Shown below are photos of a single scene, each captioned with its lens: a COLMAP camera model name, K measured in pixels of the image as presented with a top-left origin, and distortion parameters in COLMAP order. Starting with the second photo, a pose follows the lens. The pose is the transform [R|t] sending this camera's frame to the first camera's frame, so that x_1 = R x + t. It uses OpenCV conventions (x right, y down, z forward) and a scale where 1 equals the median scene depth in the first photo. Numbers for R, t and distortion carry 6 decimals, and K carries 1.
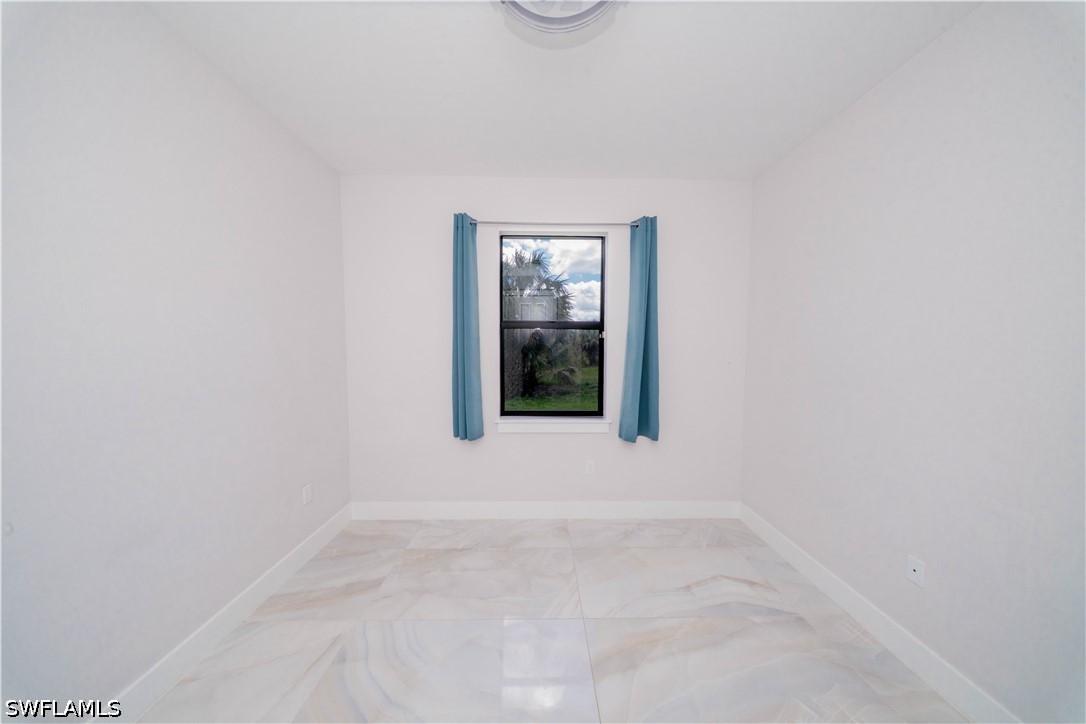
lens RADIAL K [[316.0, 0, 543.0], [0, 316.0, 362.0], [0, 0, 1]] dist [0.000705, -0.000191]
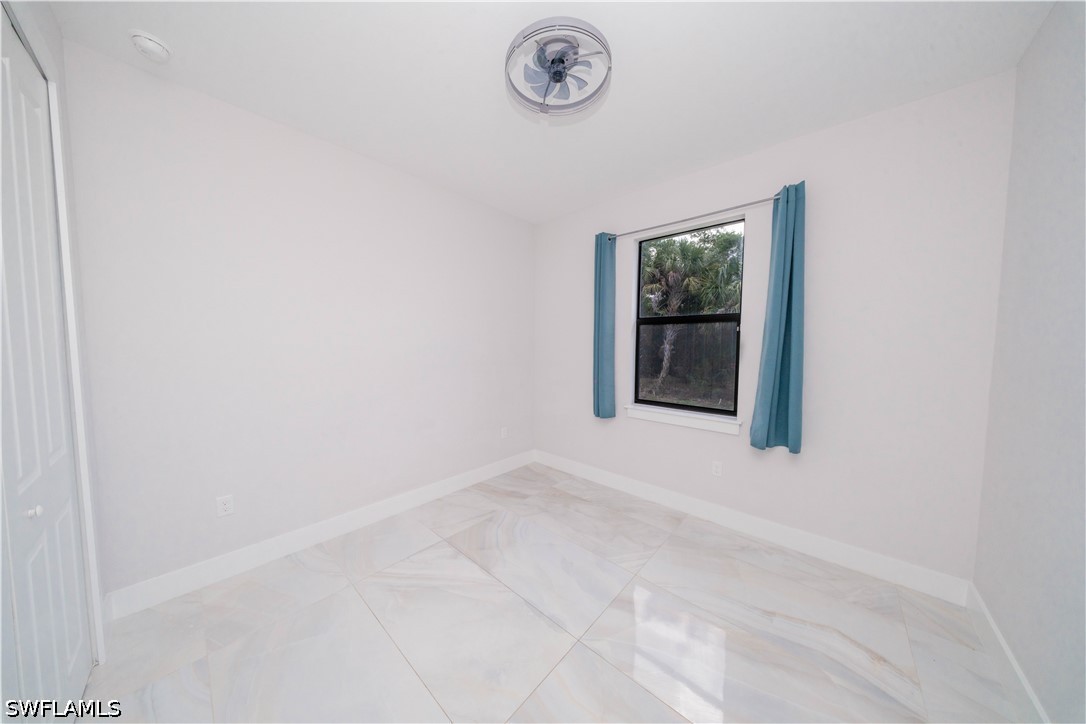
lens RADIAL K [[316.0, 0, 543.0], [0, 316.0, 362.0], [0, 0, 1]] dist [0.000705, -0.000191]
pose [[0.740088, 0.039034, -0.671376, 0.413843], [-0.043821, 0.998992, 0.009776, 0.032293], [0.671081, 0.022185, 0.741052, -0.058478]]
